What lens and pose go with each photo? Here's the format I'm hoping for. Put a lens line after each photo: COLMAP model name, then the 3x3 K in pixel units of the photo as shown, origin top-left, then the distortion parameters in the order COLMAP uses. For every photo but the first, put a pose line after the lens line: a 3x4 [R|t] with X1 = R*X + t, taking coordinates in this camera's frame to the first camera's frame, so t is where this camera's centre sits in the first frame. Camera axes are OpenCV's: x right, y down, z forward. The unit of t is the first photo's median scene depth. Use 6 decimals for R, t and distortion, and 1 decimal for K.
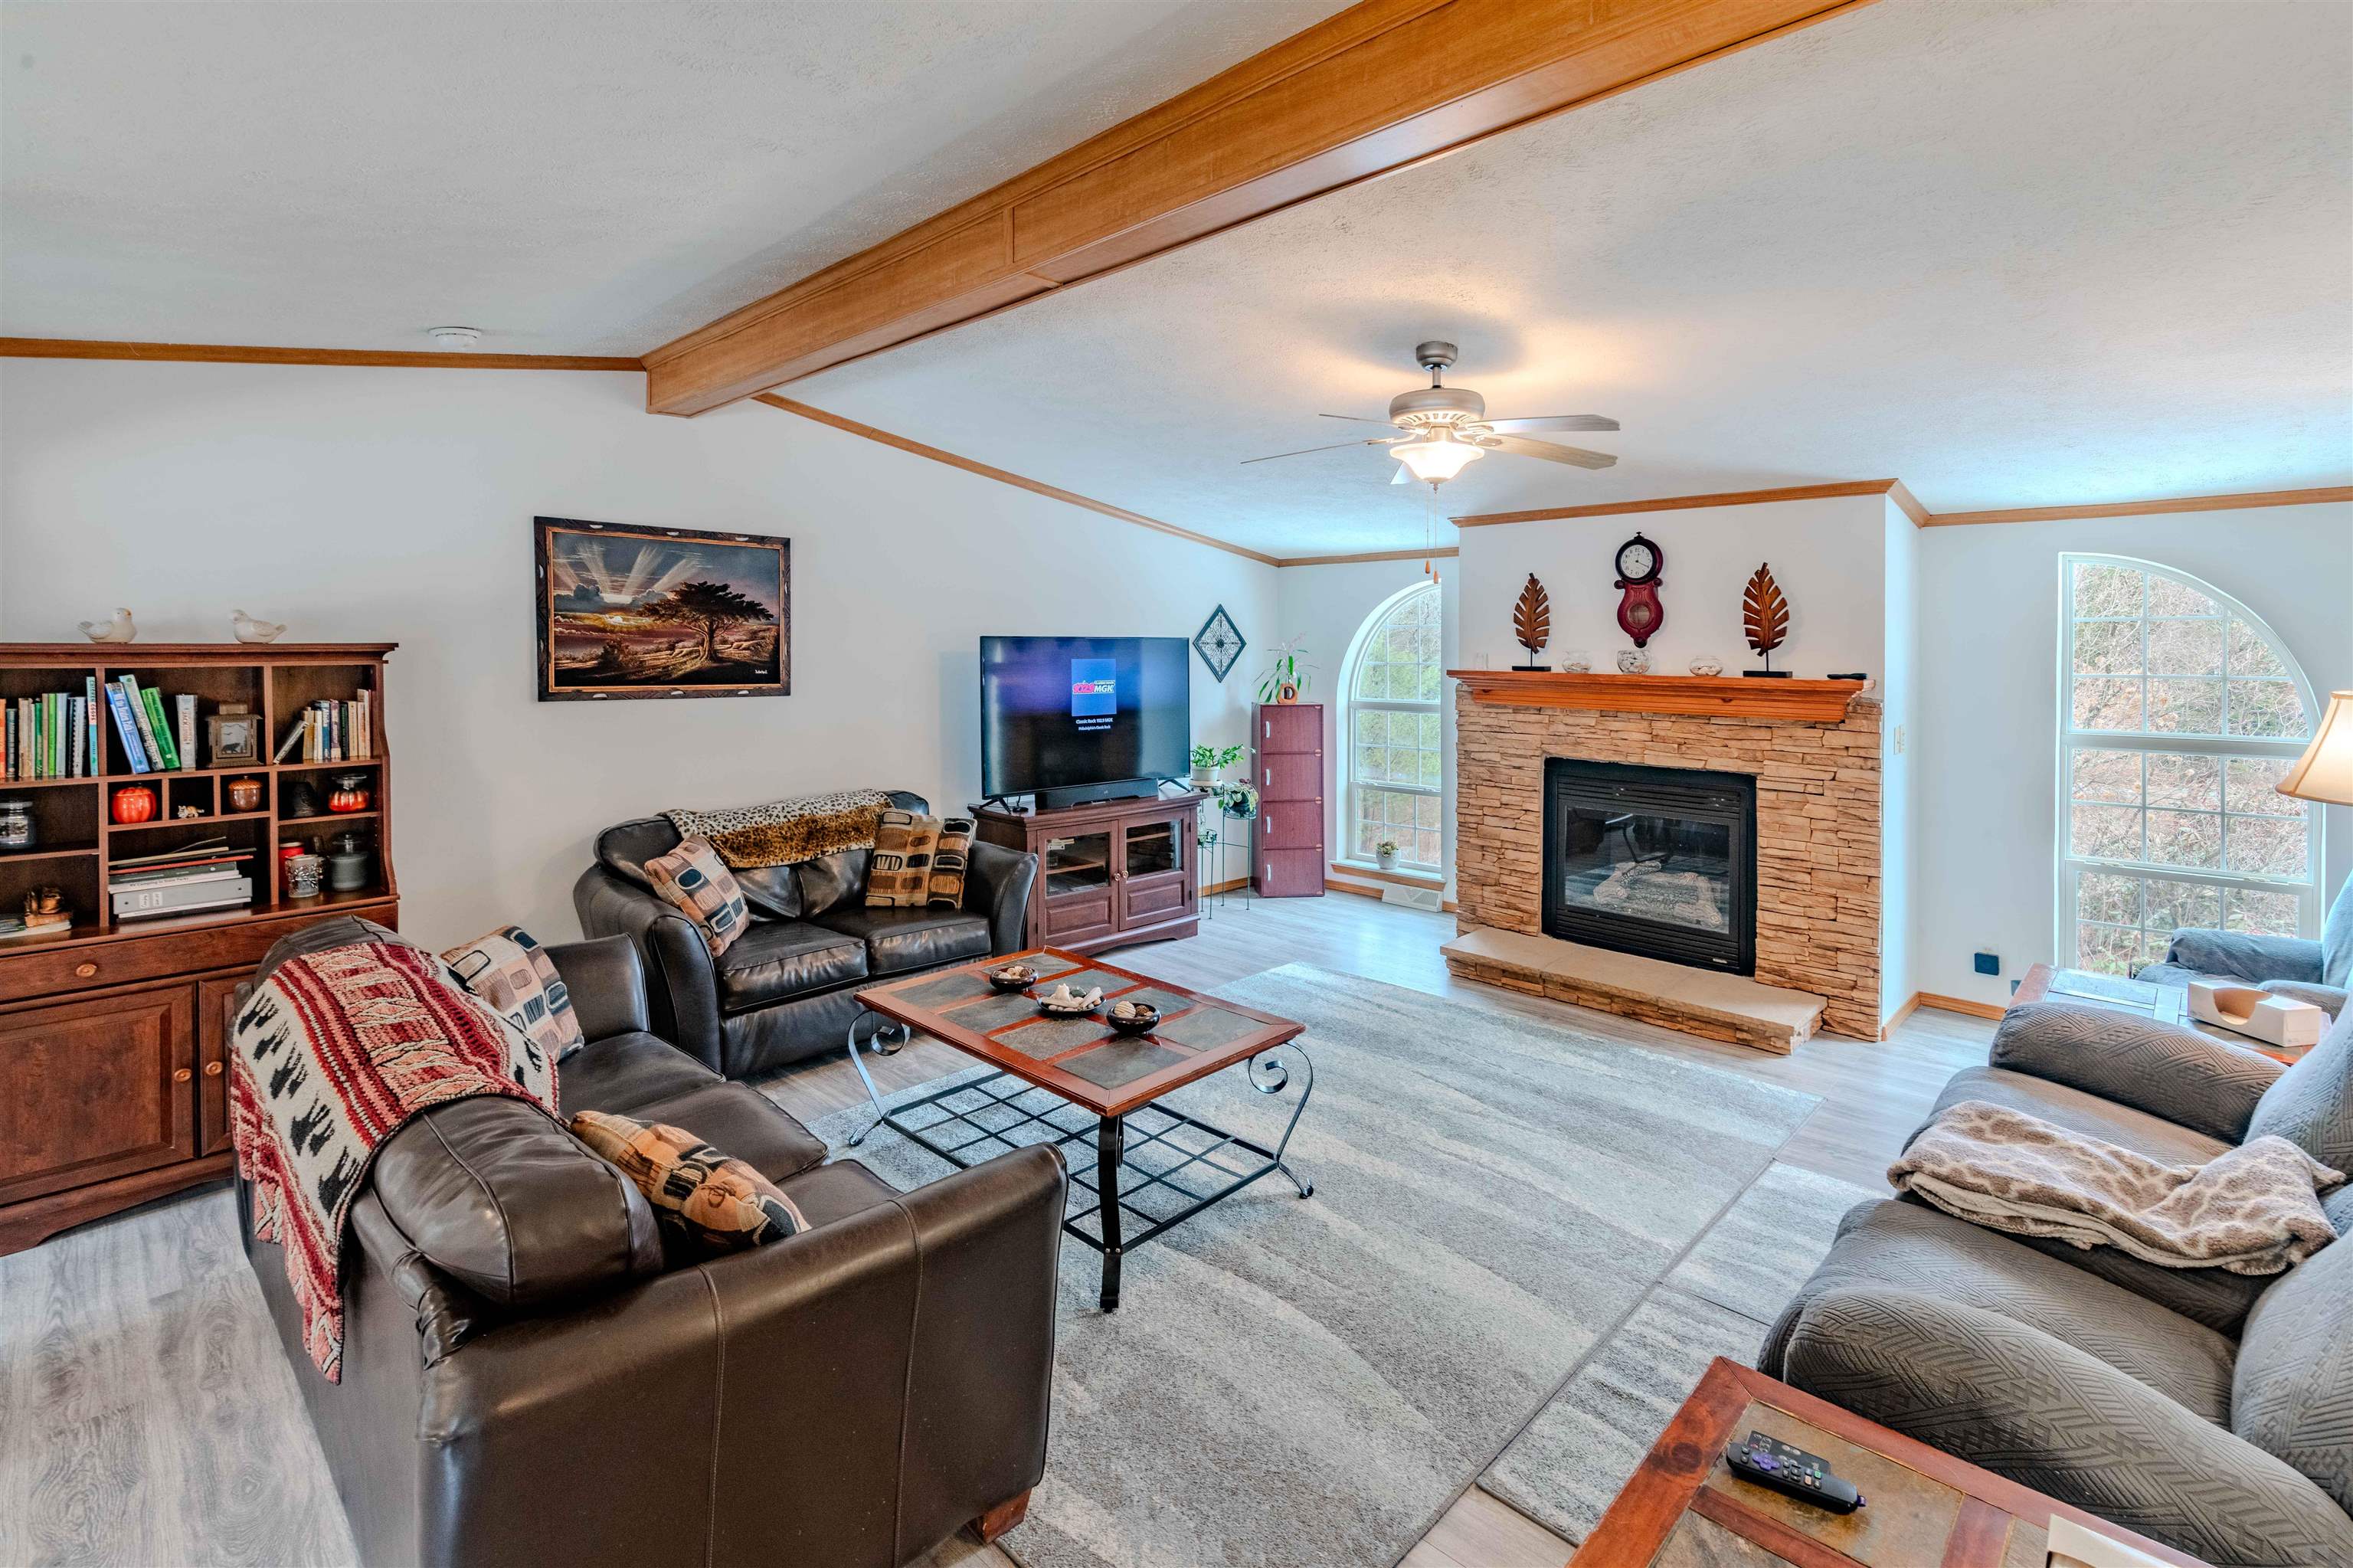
lens RADIAL K [[1081.6, 0, 1204.4], [0, 1081.6, 662.1], [0, 0, 1]] dist [0.004959, -0.000662]
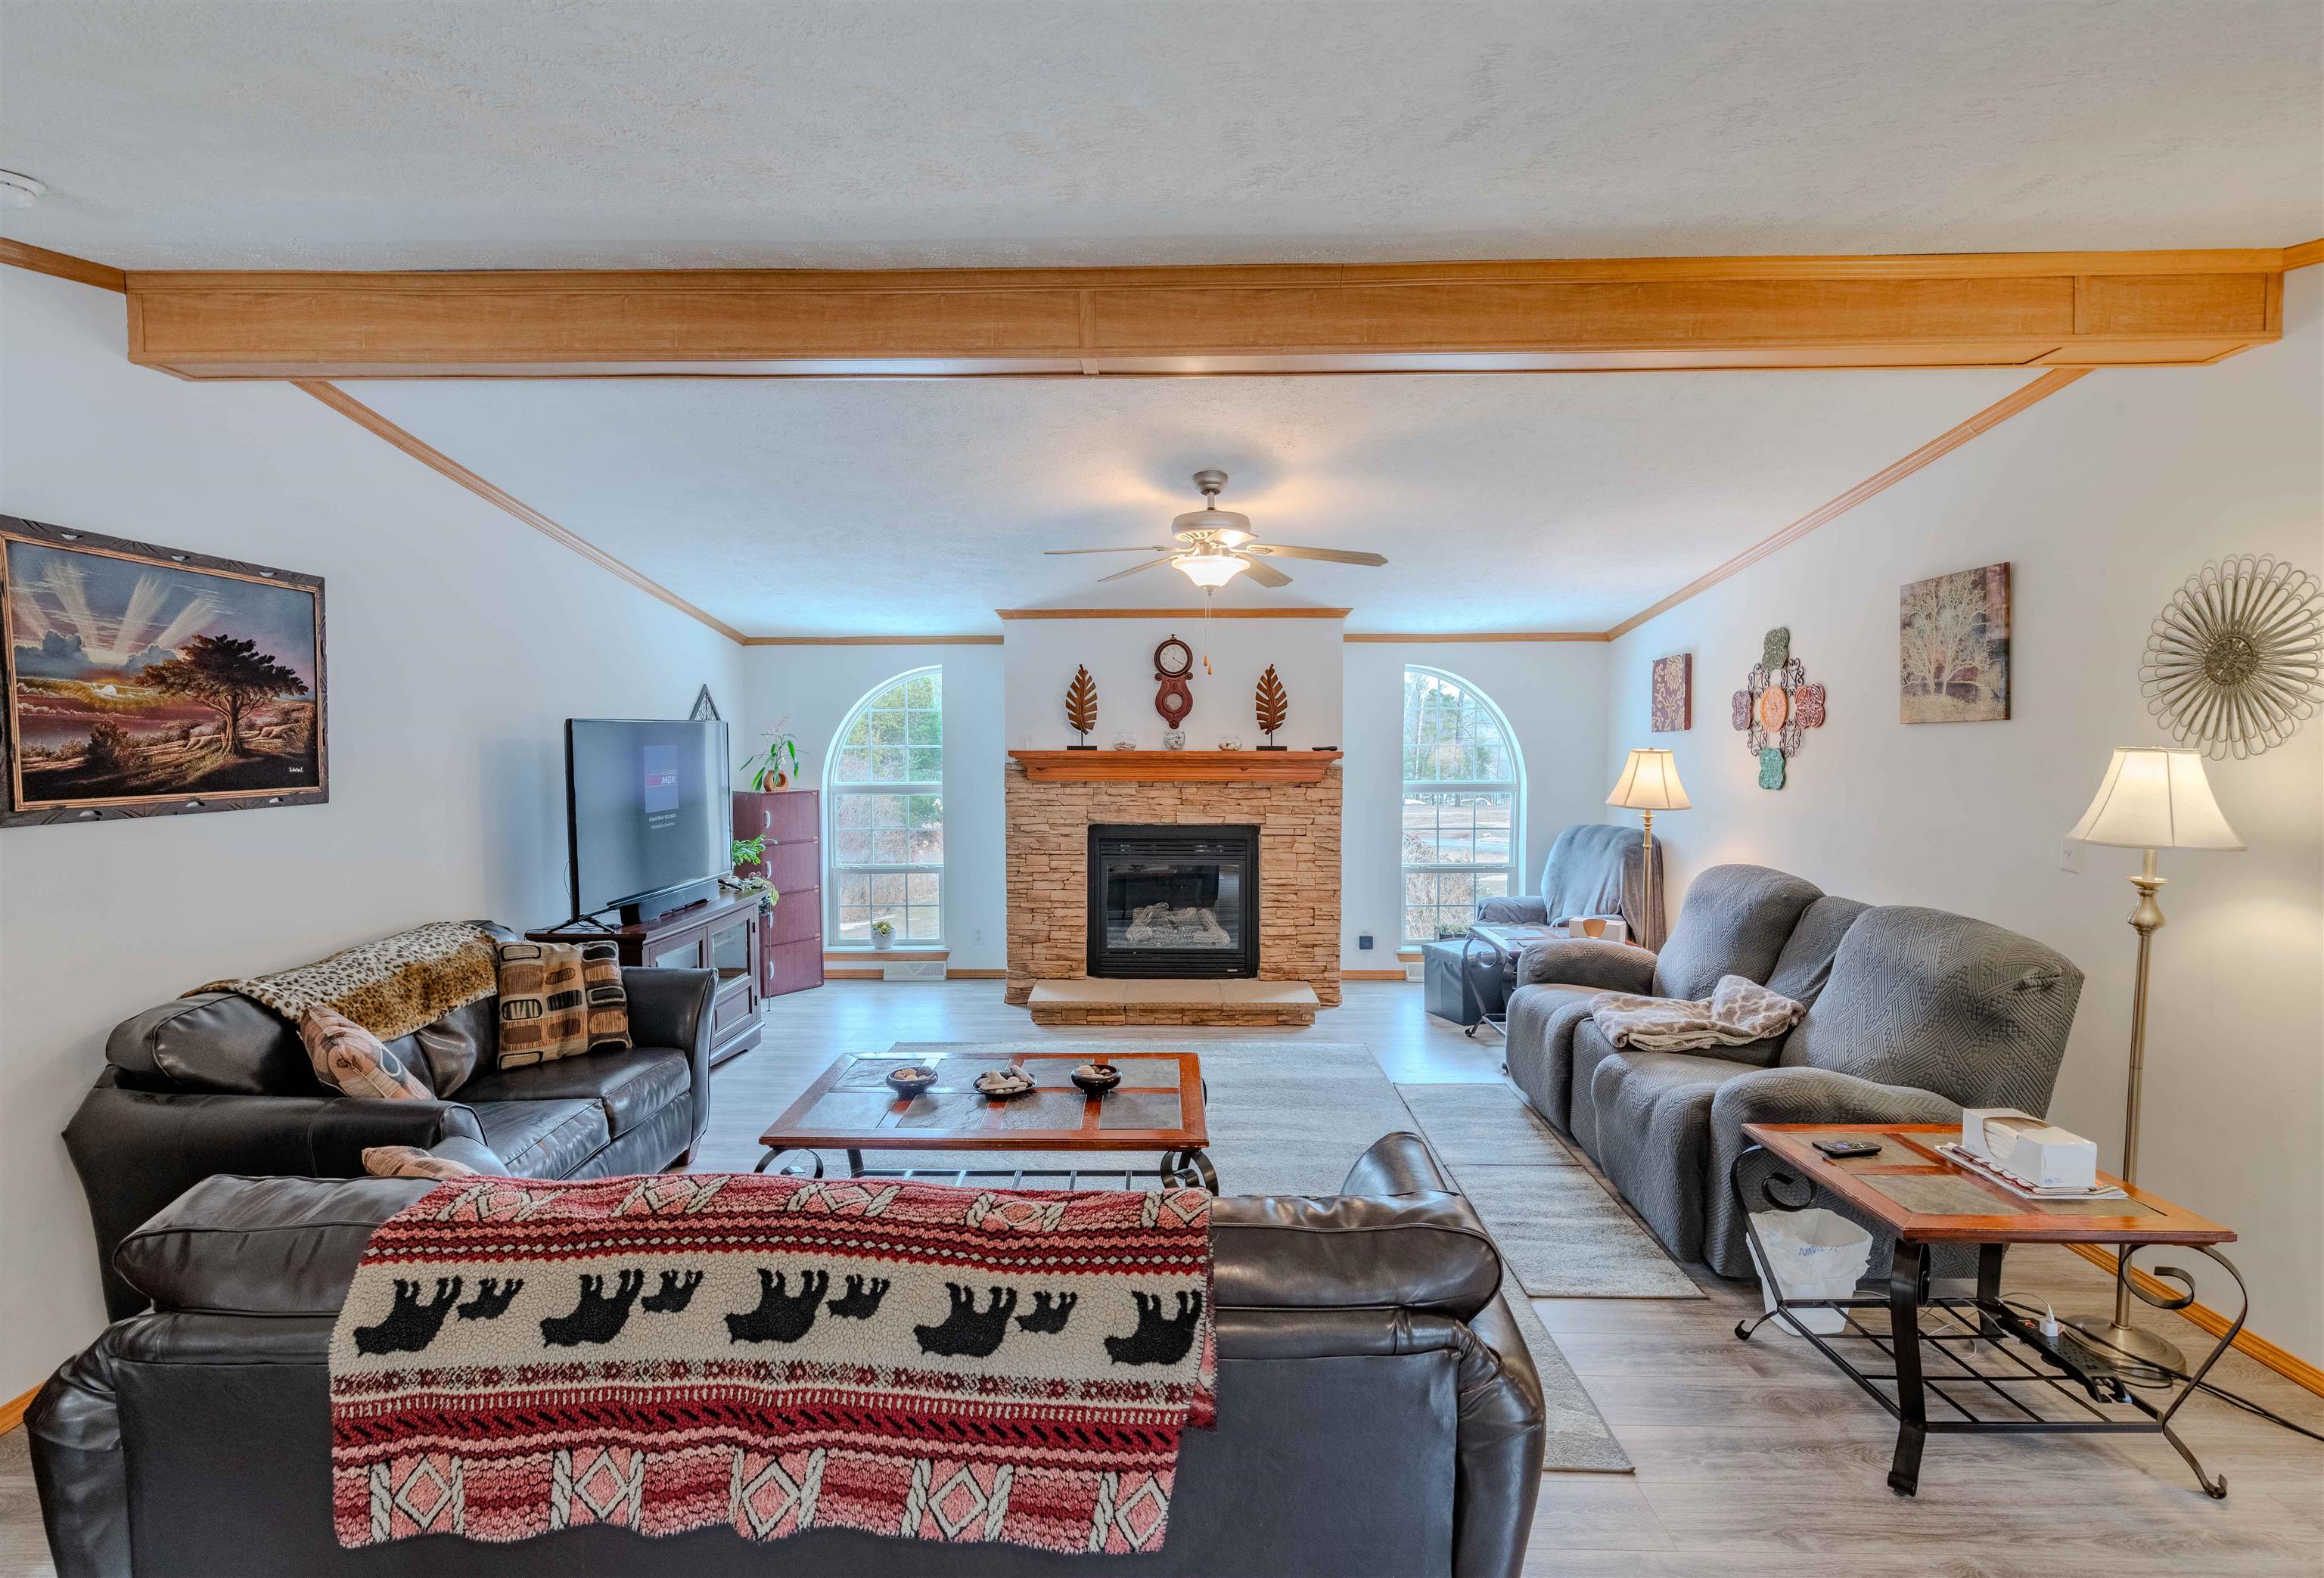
lens RADIAL K [[1078.7, 0, 1152.3], [0, 1078.7, 783.8], [0, 0, 1]] dist [0.013239, -0.000326]
pose [[0.737950, -0.039260, 0.673712, -0.477229], [0.016694, 0.999063, 0.039934, -0.000650], [-0.674649, -0.018222, 0.737914, 0.120582]]
